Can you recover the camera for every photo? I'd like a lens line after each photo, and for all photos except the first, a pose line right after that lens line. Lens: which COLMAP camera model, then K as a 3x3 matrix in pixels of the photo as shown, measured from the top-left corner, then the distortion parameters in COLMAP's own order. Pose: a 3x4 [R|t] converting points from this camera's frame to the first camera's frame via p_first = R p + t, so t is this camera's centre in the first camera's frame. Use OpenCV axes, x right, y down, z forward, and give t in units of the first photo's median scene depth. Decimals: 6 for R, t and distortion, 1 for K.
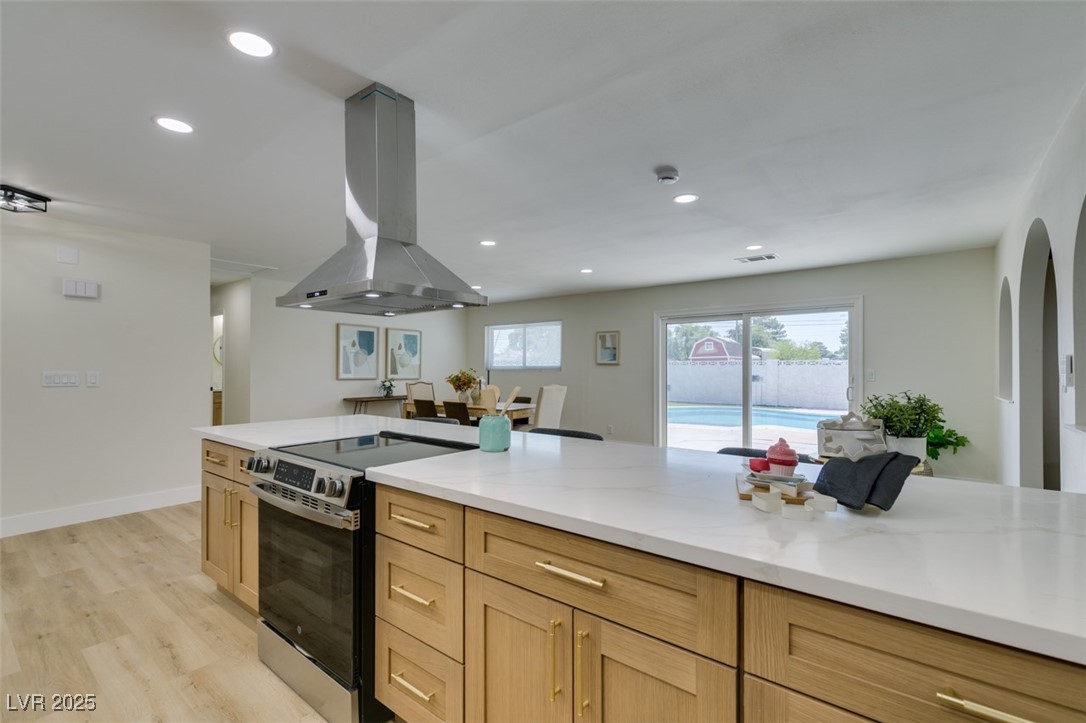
lens RADIAL K [[485.1, 0, 542.9], [0, 485.1, 365.2], [0, 0, 1]] dist [0.006630, -0.002404]
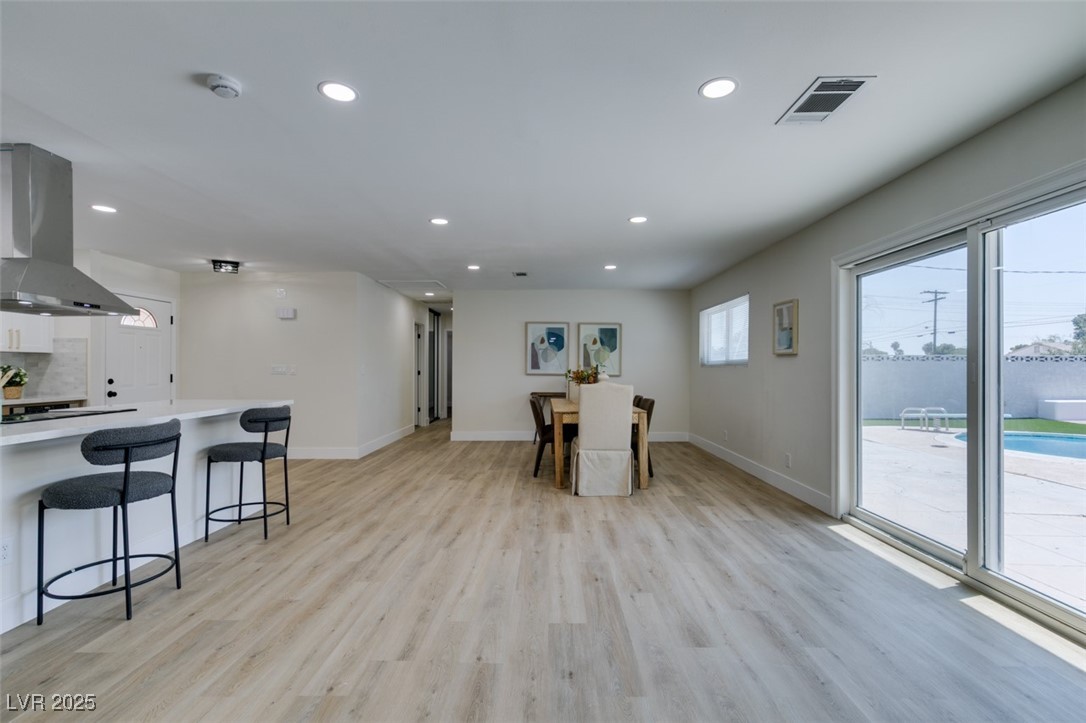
lens RADIAL K [[485.1, 0, 540.5], [0, 485.1, 365.9], [0, 0, 1]] dist [0.006630, -0.002404]
pose [[0.604968, -0.003933, -0.796240, 0.436084], [0.004662, 0.999988, -0.001398, 0.011644], [0.796236, -0.002866, 0.604979, 0.366448]]
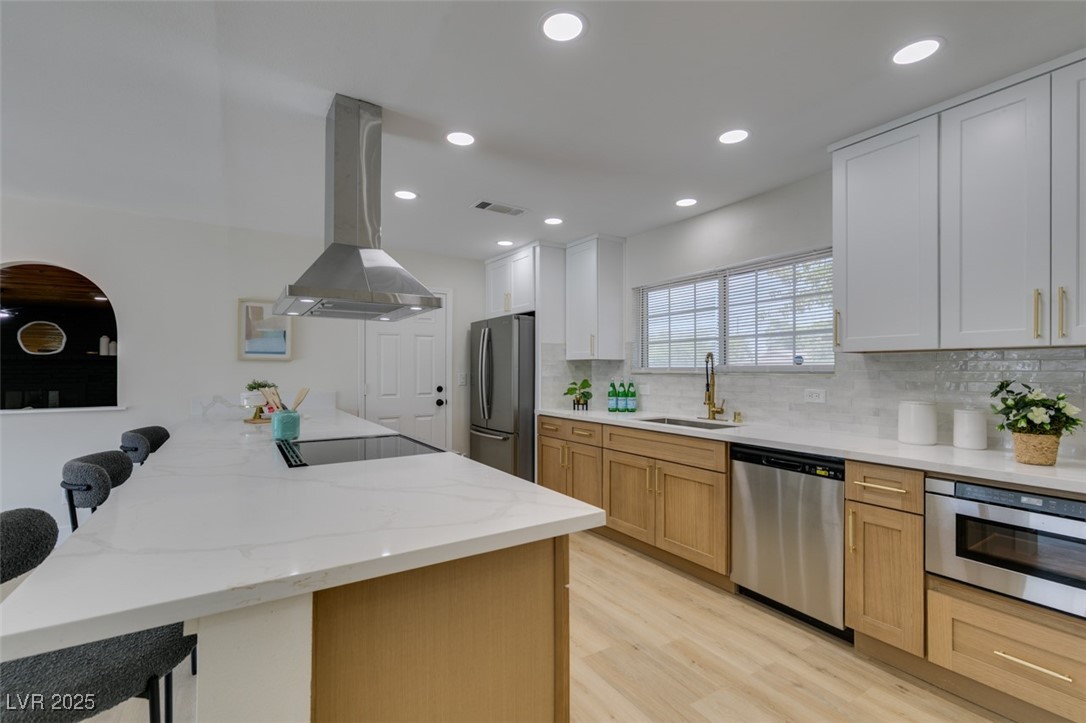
lens RADIAL K [[485.1, 0, 542.9], [0, 485.1, 370.5], [0, 0, 1]] dist [0.006630, -0.002404]
pose [[-0.942445, 0.002094, 0.334355, -0.299922], [0.002018, 0.999998, -0.000577, 0.001539], [-0.334356, 0.000131, -0.942447, 0.522532]]
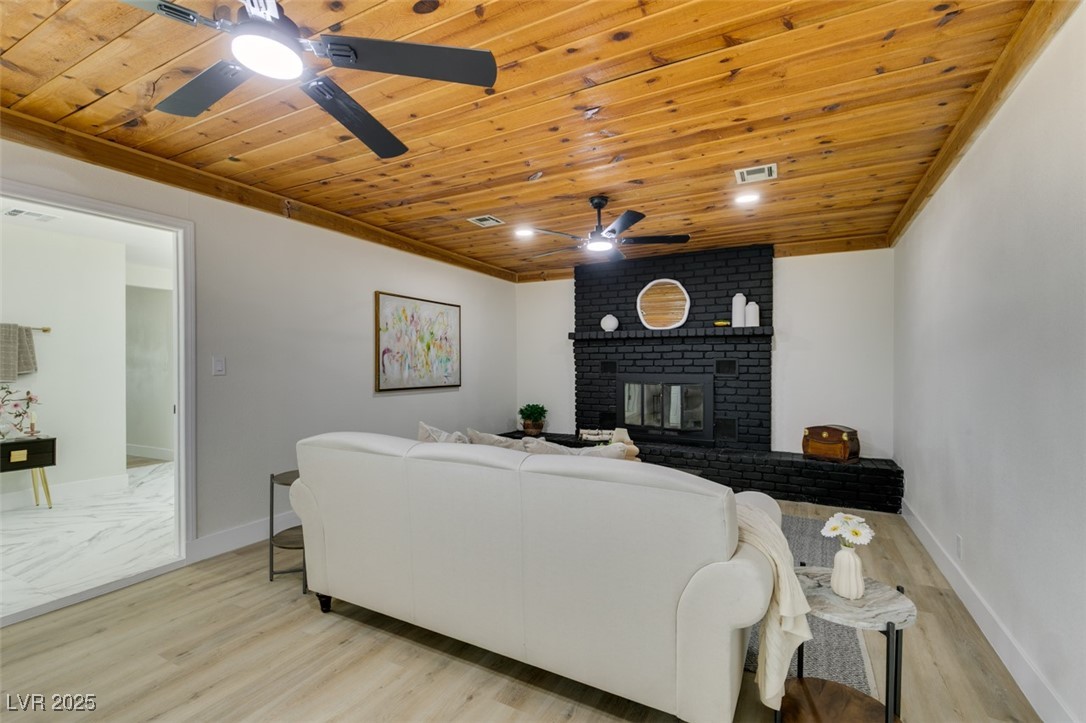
lens RADIAL K [[485.1, 0, 543.3], [0, 485.1, 361.1], [0, 0, 1]] dist [0.006630, -0.002404]
pose [[-0.160607, -0.000869, 0.987018, 0.470850], [-0.003920, 0.999992, 0.000243, 0.009728], [-0.987011, -0.003830, -0.160609, 0.143386]]
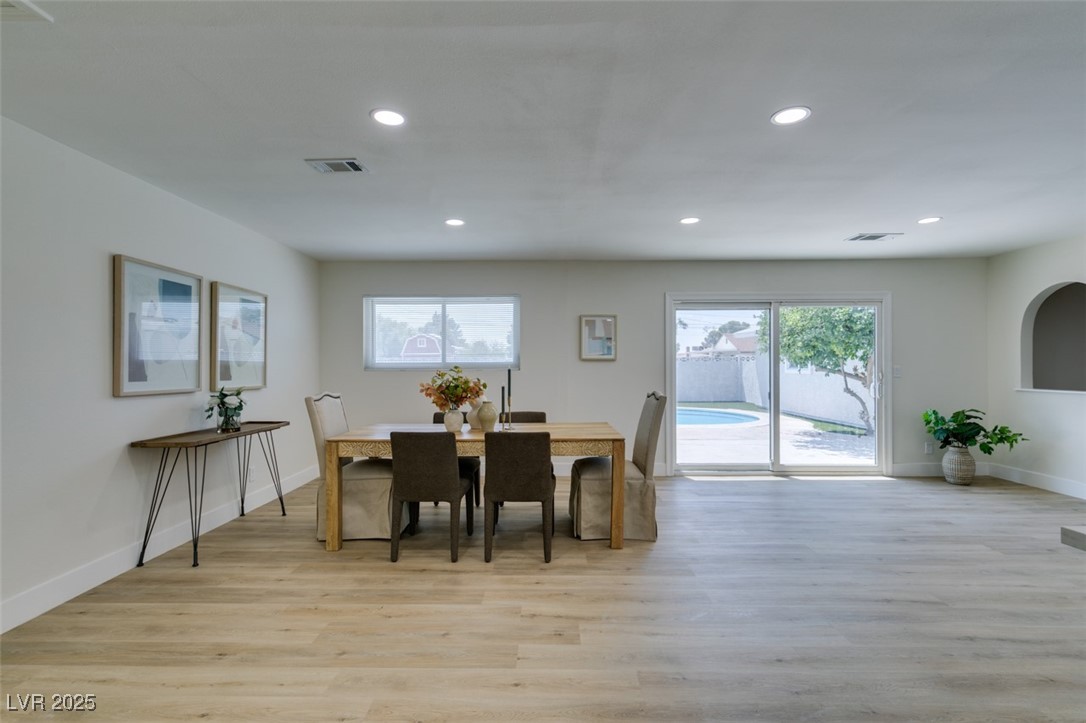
lens RADIAL K [[485.1, 0, 542.1], [0, 485.1, 369.5], [0, 0, 1]] dist [0.006630, -0.002404]
pose [[0.794568, -0.008648, 0.607113, -0.377103], [0.000037, 0.999899, 0.014195, 0.001688], [-0.607175, -0.011257, 0.794489, 0.459873]]
